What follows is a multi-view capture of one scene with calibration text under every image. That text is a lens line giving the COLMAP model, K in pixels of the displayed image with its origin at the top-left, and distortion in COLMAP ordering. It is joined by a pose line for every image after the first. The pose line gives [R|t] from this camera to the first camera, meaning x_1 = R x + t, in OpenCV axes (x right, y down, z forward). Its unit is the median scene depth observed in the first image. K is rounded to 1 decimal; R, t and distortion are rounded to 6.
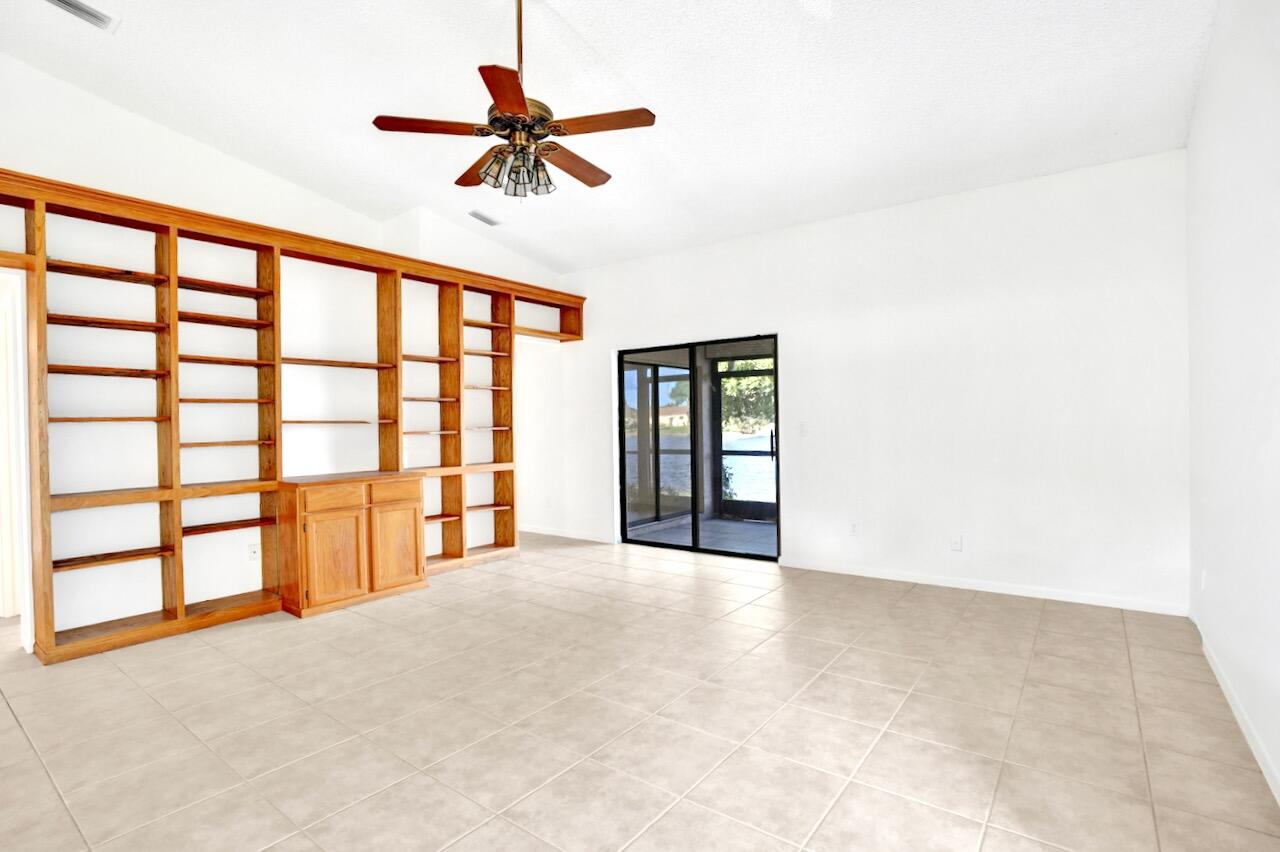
lens RADIAL K [[603.0, 0, 642.3], [0, 603.0, 431.2], [0, 0, 1]] dist [-0.043515, 0.021770]
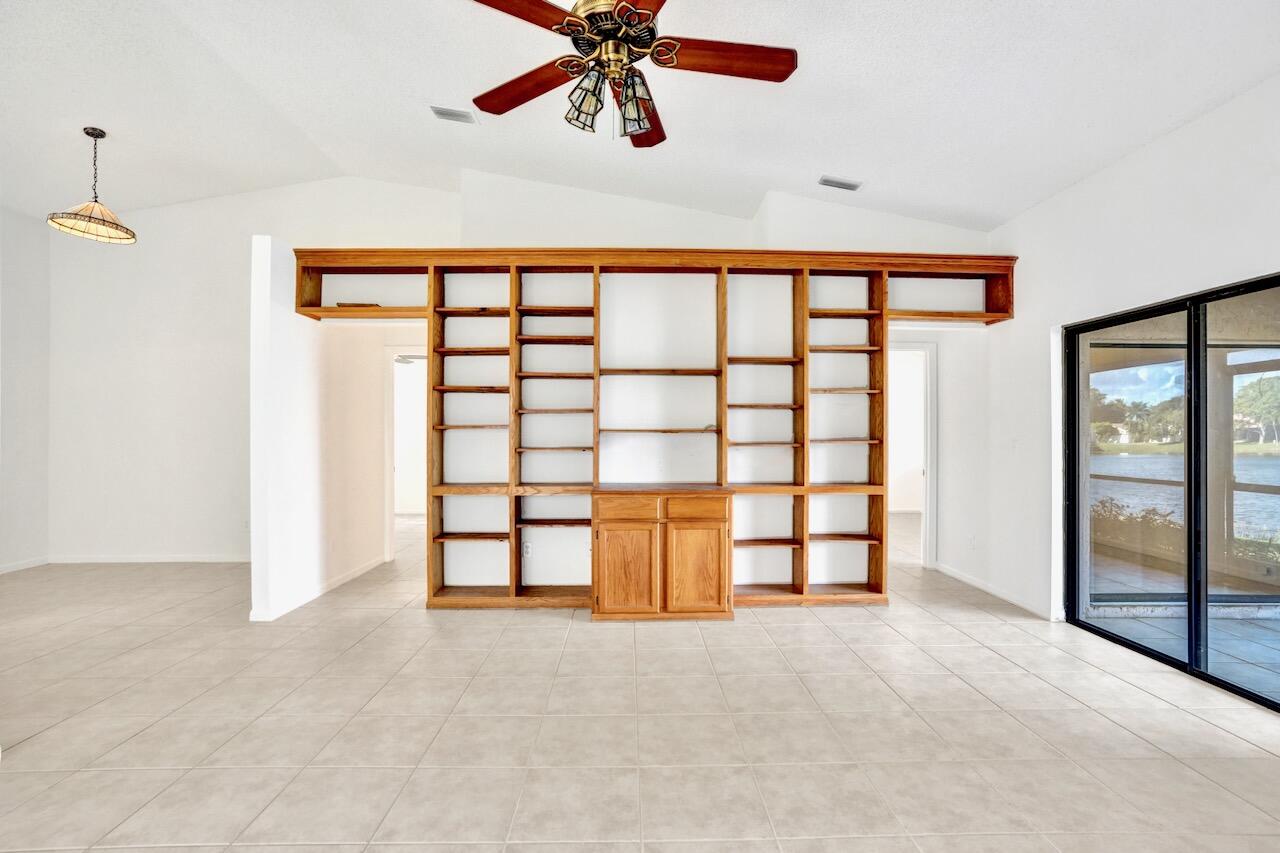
lens RADIAL K [[603.0, 0, 642.3], [0, 603.0, 431.7], [0, 0, 1]] dist [-0.043515, 0.021770]
pose [[0.635808, 0.014602, -0.771709, 0.251940], [-0.023713, 0.999719, -0.000621, -0.013946], [0.771483, 0.018695, 0.635976, 0.360650]]
